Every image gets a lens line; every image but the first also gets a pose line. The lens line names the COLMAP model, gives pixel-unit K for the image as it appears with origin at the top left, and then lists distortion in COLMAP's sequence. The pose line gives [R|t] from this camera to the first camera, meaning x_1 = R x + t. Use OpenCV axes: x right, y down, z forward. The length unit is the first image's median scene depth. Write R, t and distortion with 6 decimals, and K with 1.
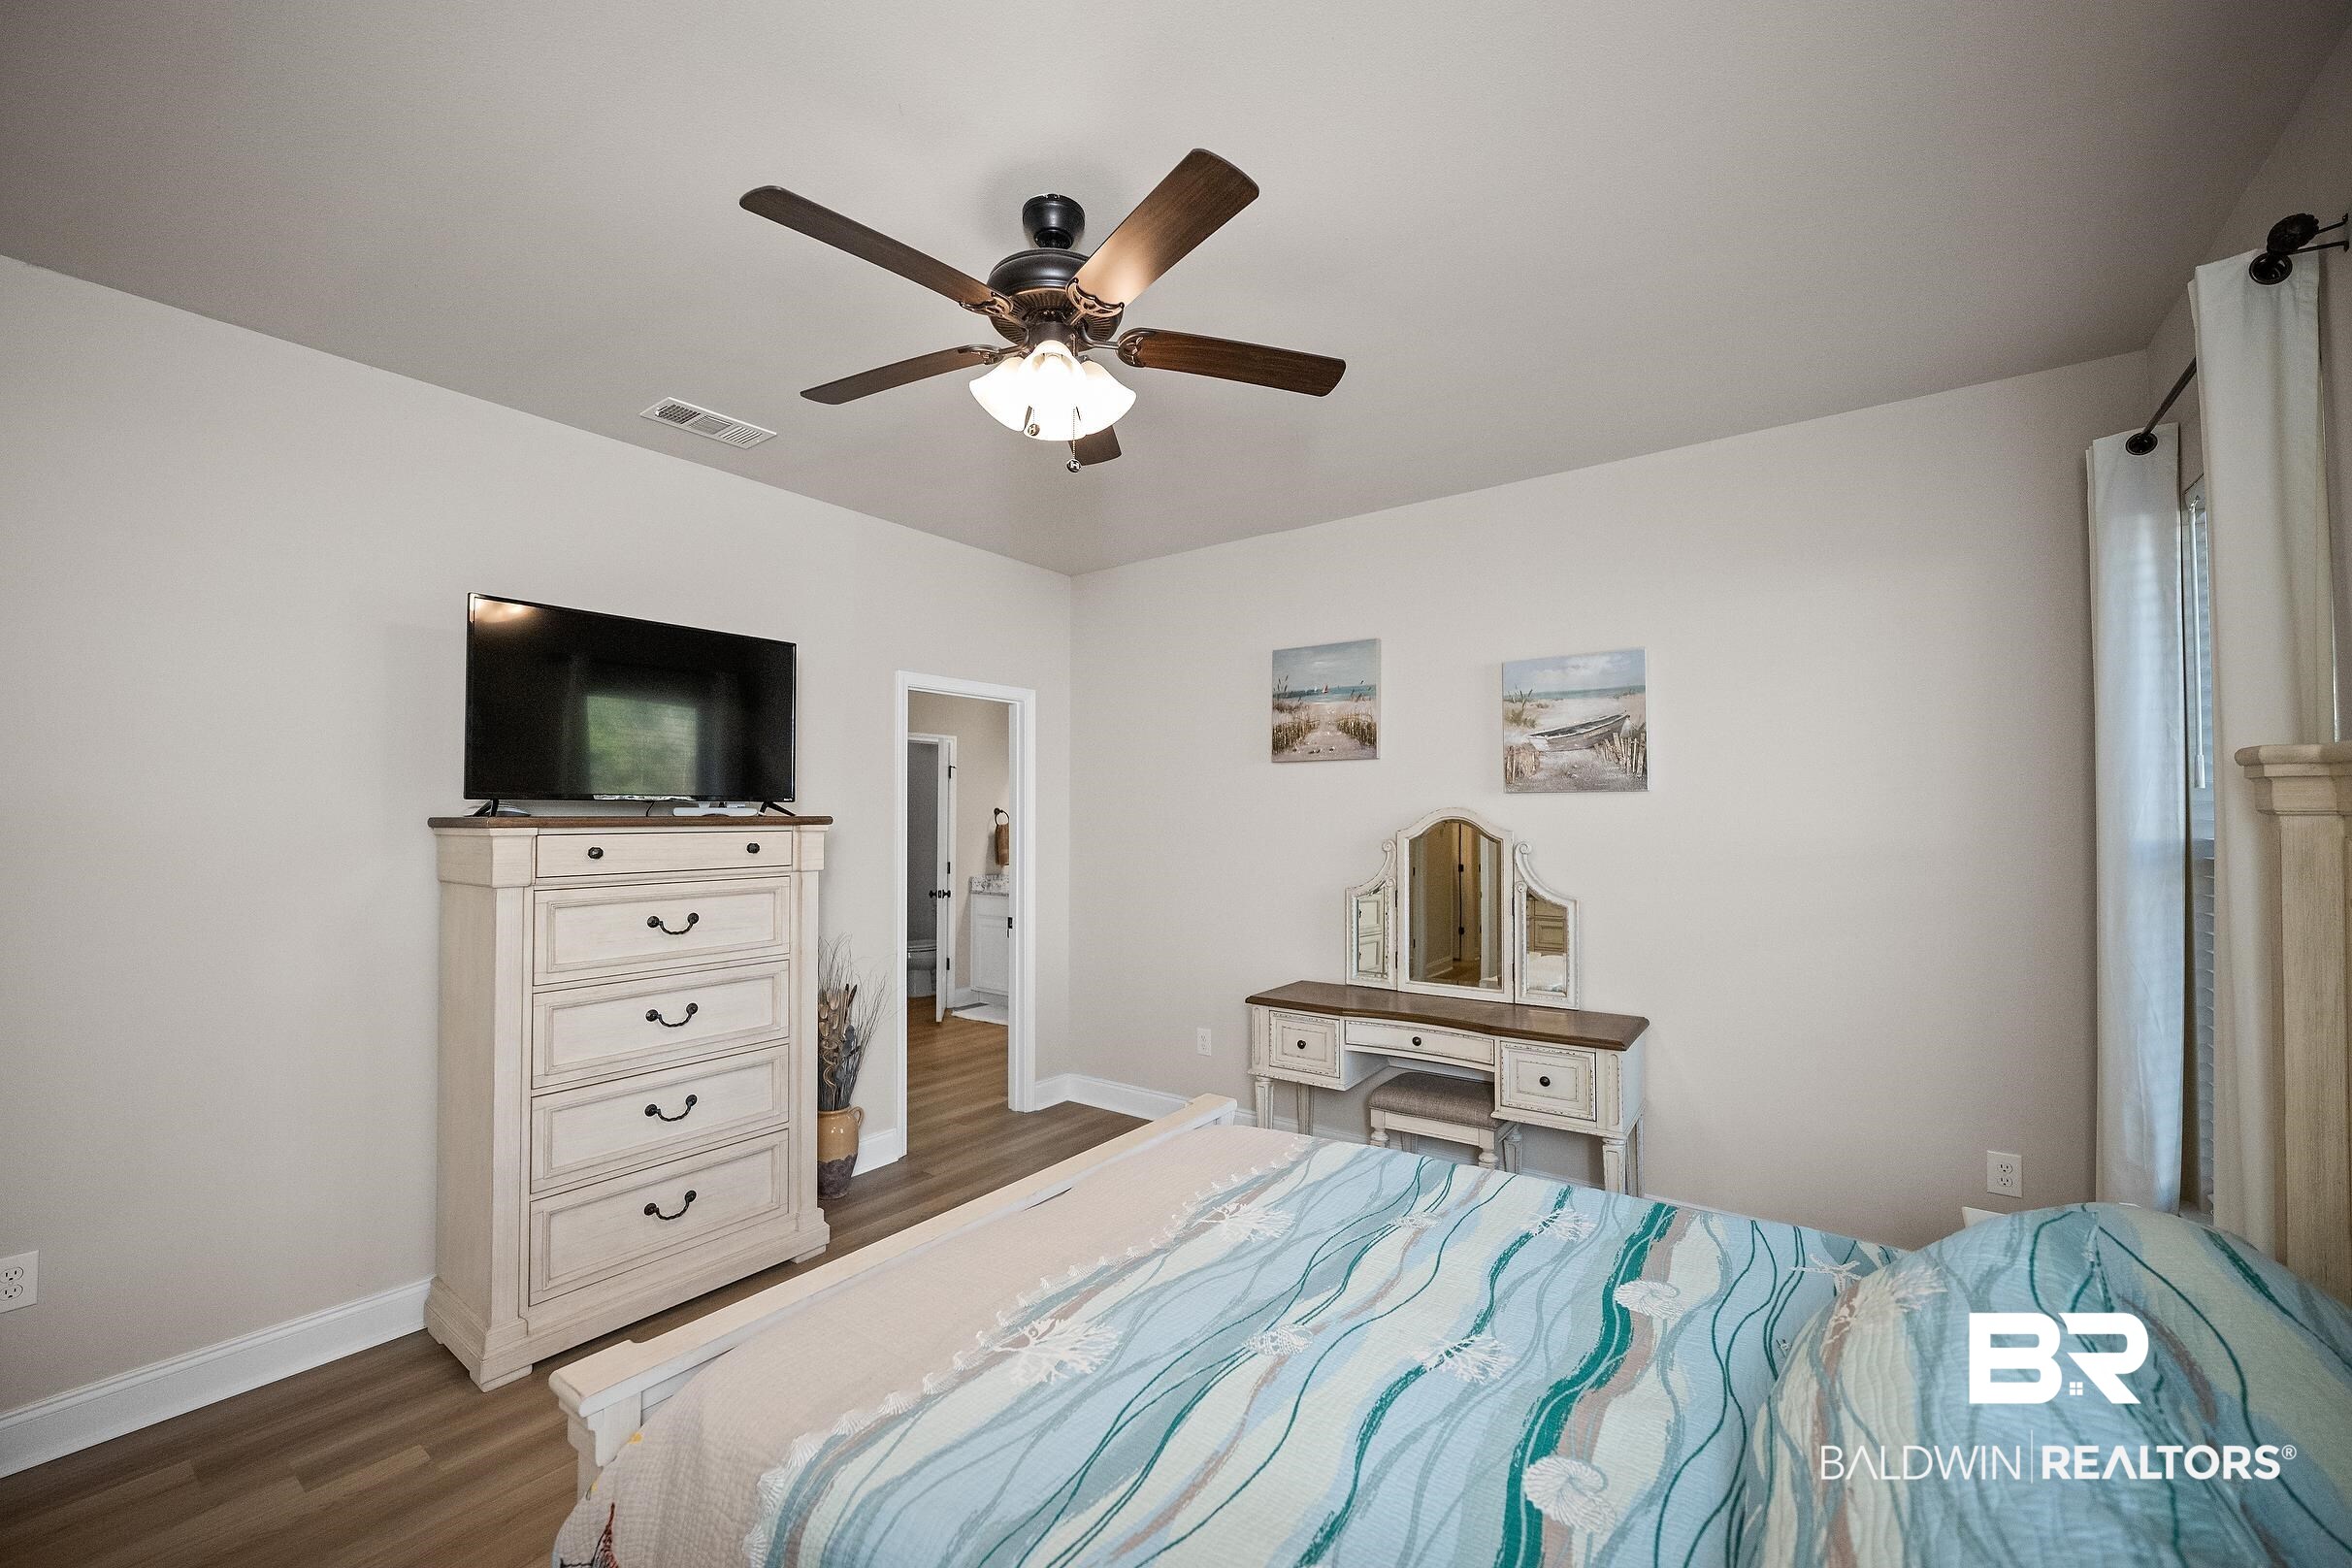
lens RADIAL K [[958.7, 0, 1178.5], [0, 958.7, 796.9], [0, 0, 1]] dist [-0.000610, 0.000186]
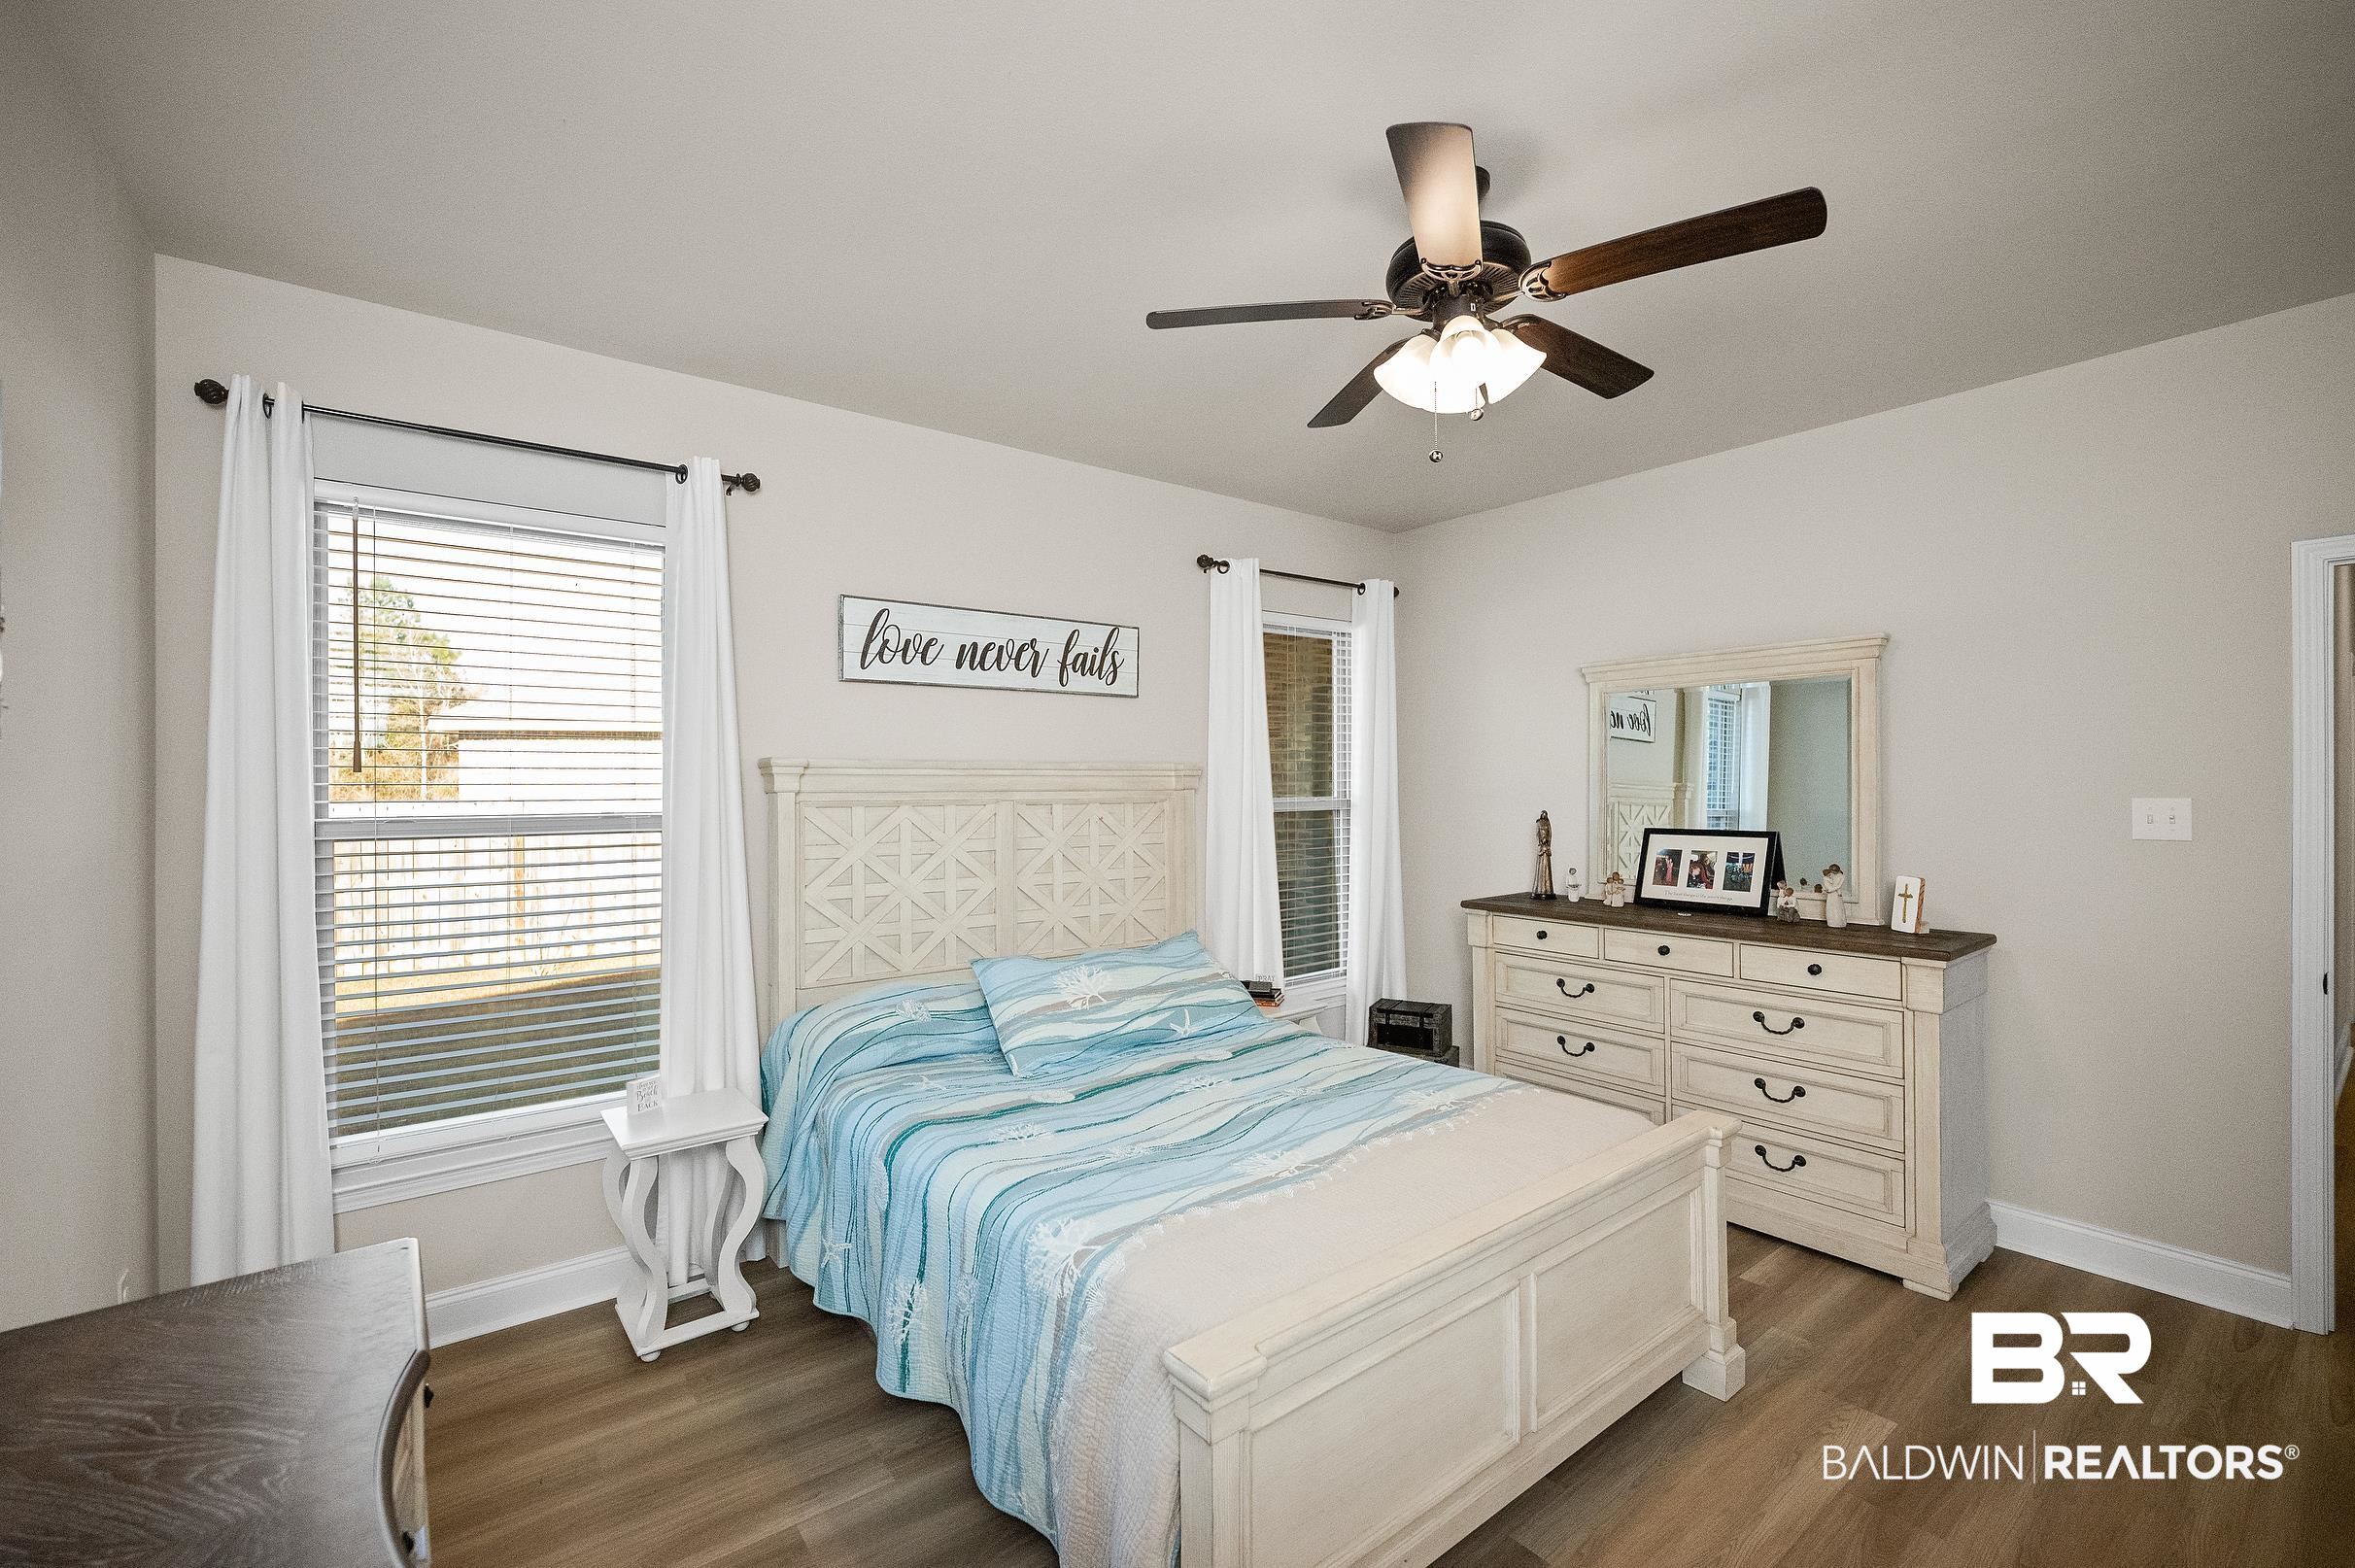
lens RADIAL K [[1064.6, 0, 1178.9], [0, 1064.6, 787.6], [0, 0, 1]] dist [-0.000172, 0.000007]
pose [[-0.968066, 0.002547, 0.250682, -0.138003], [-0.002846, 0.999772, -0.021149, 0.042975], [-0.250679, -0.021187, -0.967838, 2.409098]]
